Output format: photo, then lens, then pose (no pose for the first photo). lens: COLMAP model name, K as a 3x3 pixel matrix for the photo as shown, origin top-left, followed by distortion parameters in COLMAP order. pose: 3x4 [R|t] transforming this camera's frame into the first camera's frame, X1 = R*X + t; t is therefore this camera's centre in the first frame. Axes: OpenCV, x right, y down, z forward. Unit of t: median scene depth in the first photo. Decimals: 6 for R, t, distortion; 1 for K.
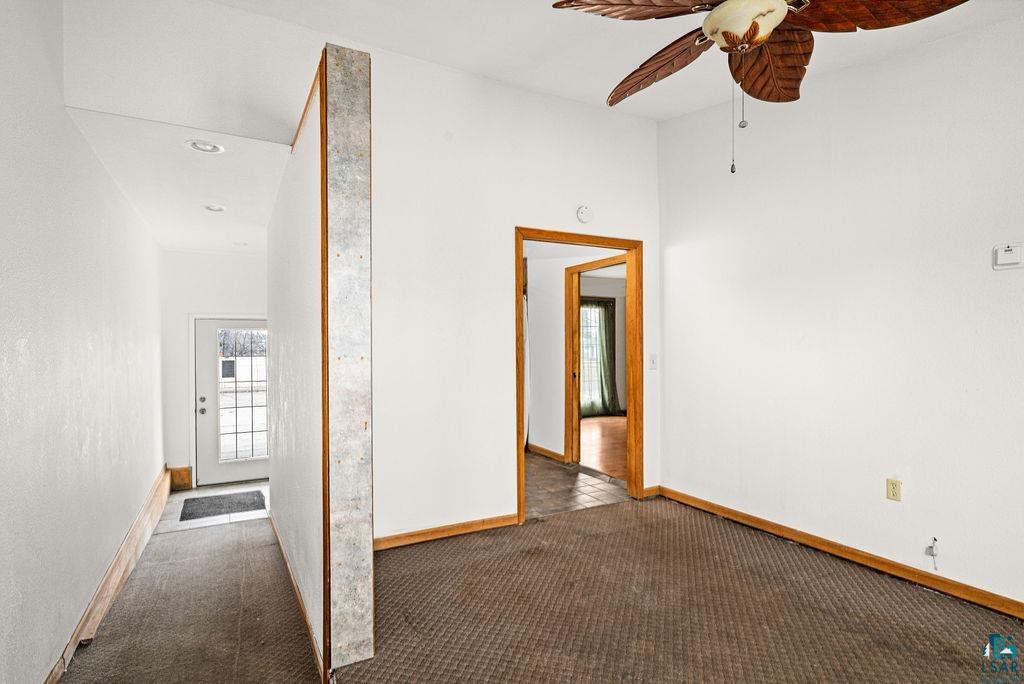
lens RADIAL K [[530.9, 0, 514.2], [0, 530.9, 345.4], [0, 0, 1]] dist [0.004774, 0.000602]
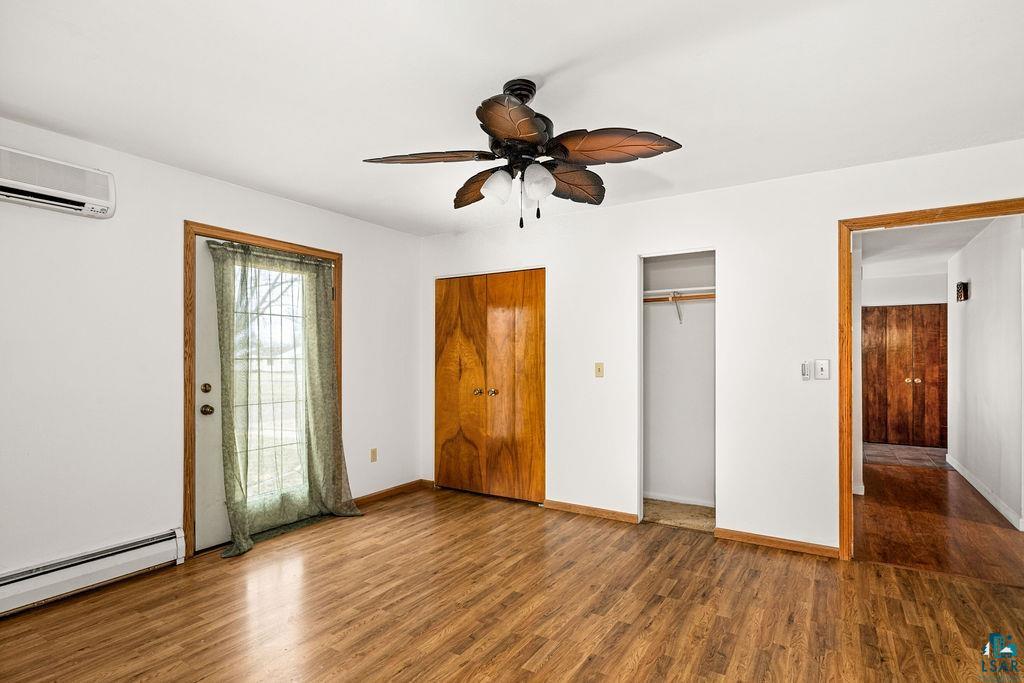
lens RADIAL K [[530.9, 0, 513.5], [0, 530.9, 349.4], [0, 0, 1]] dist [0.004774, 0.000602]
pose [[0.862395, 0.004200, 0.506219, 0.089675], [-0.003263, 0.999991, -0.002738, -0.007028], [-0.506226, 0.000709, 0.862400, 0.543852]]
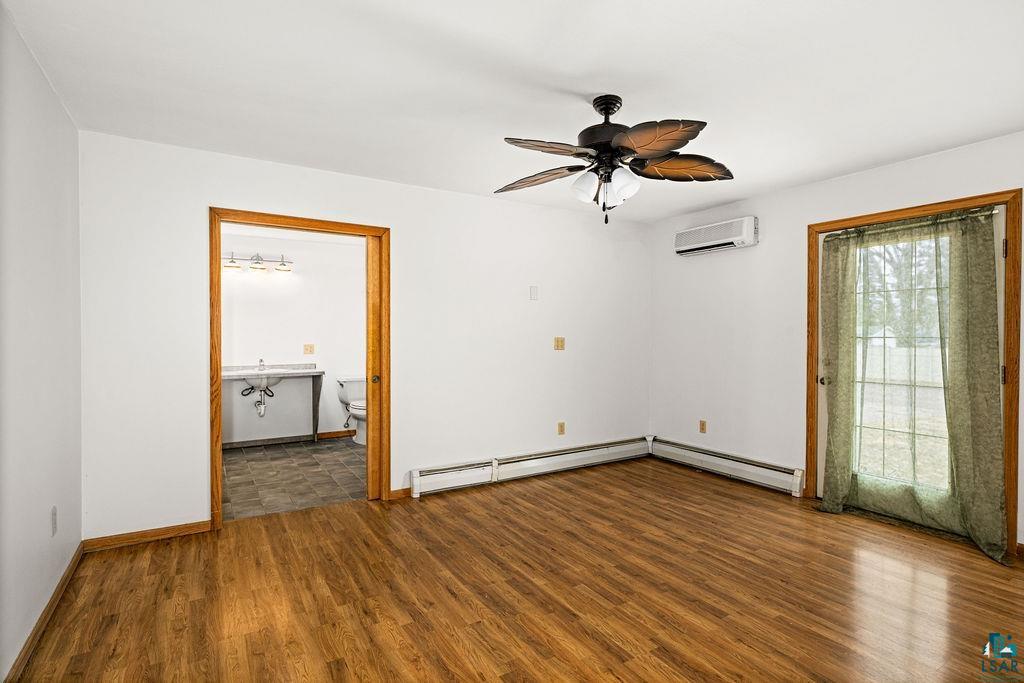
lens RADIAL K [[530.9, 0, 511.9], [0, 530.9, 338.7], [0, 0, 1]] dist [0.004774, 0.000602]
pose [[0.038470, 0.004106, -0.999251, 0.511423], [0.009740, 0.999943, 0.004484, -0.004092], [0.999212, -0.009905, 0.038428, 0.698847]]
